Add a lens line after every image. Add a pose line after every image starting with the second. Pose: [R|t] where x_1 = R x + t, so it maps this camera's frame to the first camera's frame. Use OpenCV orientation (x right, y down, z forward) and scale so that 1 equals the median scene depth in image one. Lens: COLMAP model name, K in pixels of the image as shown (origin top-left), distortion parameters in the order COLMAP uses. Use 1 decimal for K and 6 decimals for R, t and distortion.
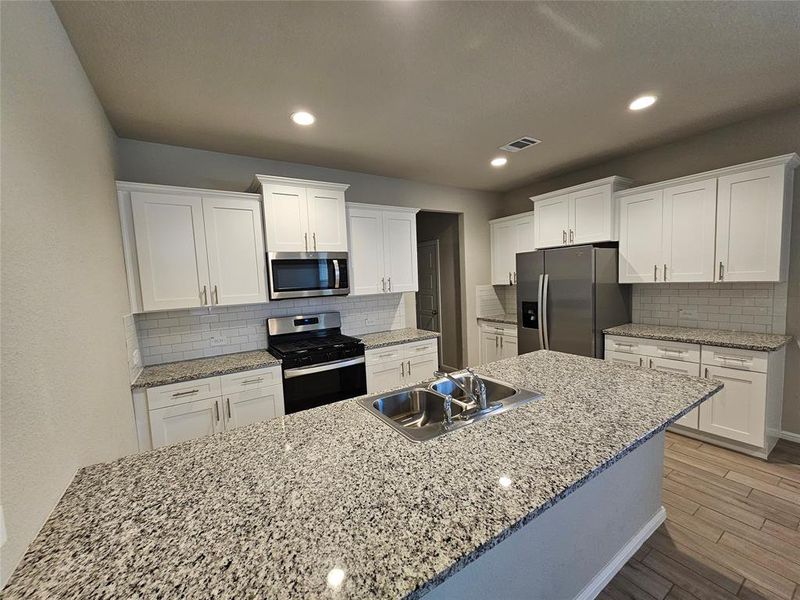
lens RADIAL K [[326.0, 0, 398.2], [0, 326.0, 304.6], [0, 0, 1]] dist [0.003223, 0.000640]
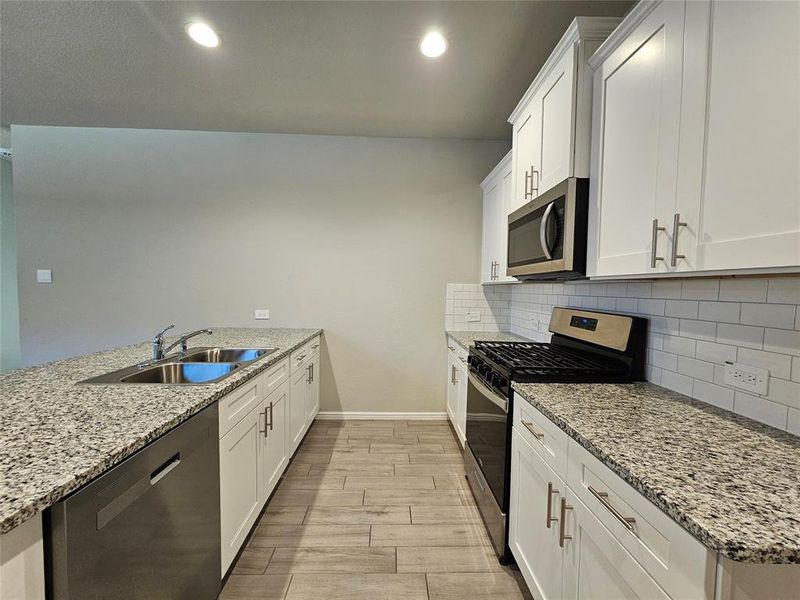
lens RADIAL K [[326.0, 0, 400.7], [0, 326.0, 305.4], [0, 0, 1]] dist [0.003223, 0.000640]
pose [[-0.508308, 0.081927, -0.857269, 0.375356], [-0.063998, 0.989118, 0.132474, -0.033009], [0.858794, 0.122201, -0.497534, 1.076913]]
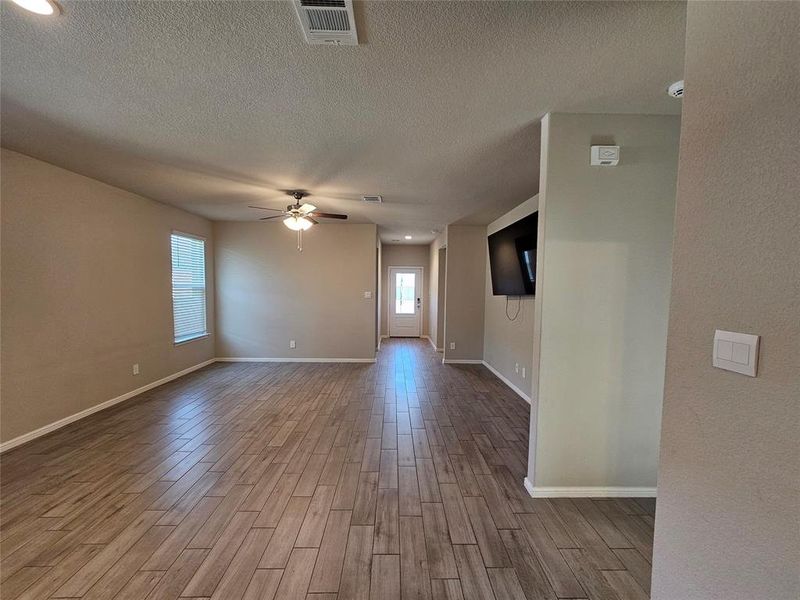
lens RADIAL K [[326.0, 0, 398.8], [0, 326.0, 306.4], [0, 0, 1]] dist [0.003223, 0.000640]
pose [[-0.853235, -0.000133, 0.521527, 0.180621], [0.066500, 0.991809, 0.109049, -0.021066], [-0.517270, 0.127726, -0.846238, 0.102473]]
